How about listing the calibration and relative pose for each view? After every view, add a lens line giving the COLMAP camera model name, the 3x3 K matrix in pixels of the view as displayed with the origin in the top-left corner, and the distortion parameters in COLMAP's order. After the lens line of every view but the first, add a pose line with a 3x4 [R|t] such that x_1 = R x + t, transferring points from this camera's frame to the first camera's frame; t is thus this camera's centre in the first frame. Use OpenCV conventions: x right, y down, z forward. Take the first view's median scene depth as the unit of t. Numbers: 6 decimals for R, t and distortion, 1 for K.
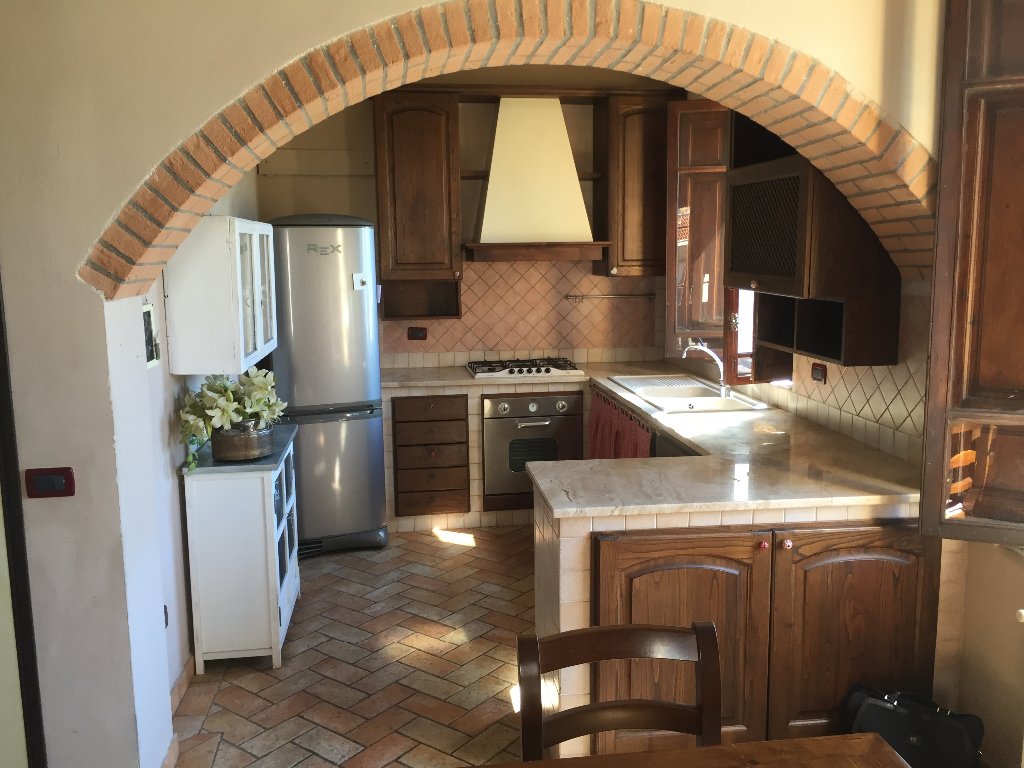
lens RADIAL K [[862.4, 0, 512.0], [0, 862.4, 384.0], [0, 0, 1]] dist [0.023086, -0.012626]
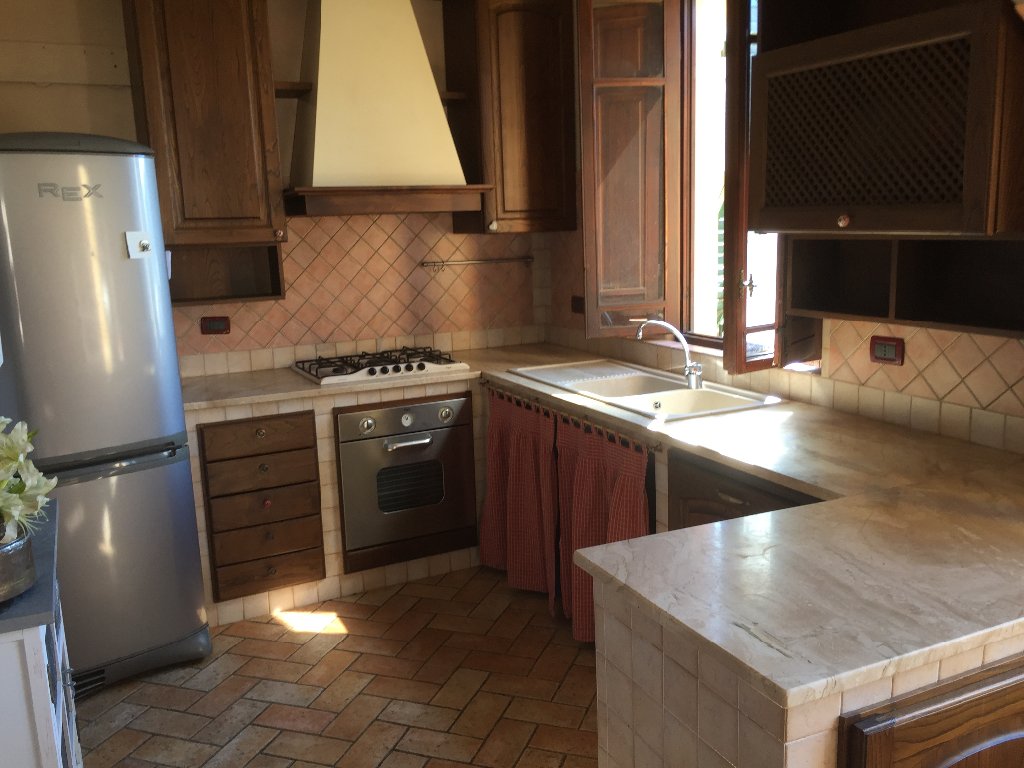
lens RADIAL K [[862.4, 0, 512.0], [0, 862.4, 384.0], [0, 0, 1]] dist [0.023086, -0.012626]
pose [[0.948704, -0.076175, 0.306852, -0.108621], [0.068297, 0.997003, 0.036348, -0.022270], [-0.308701, -0.013527, 0.951063, 0.298312]]
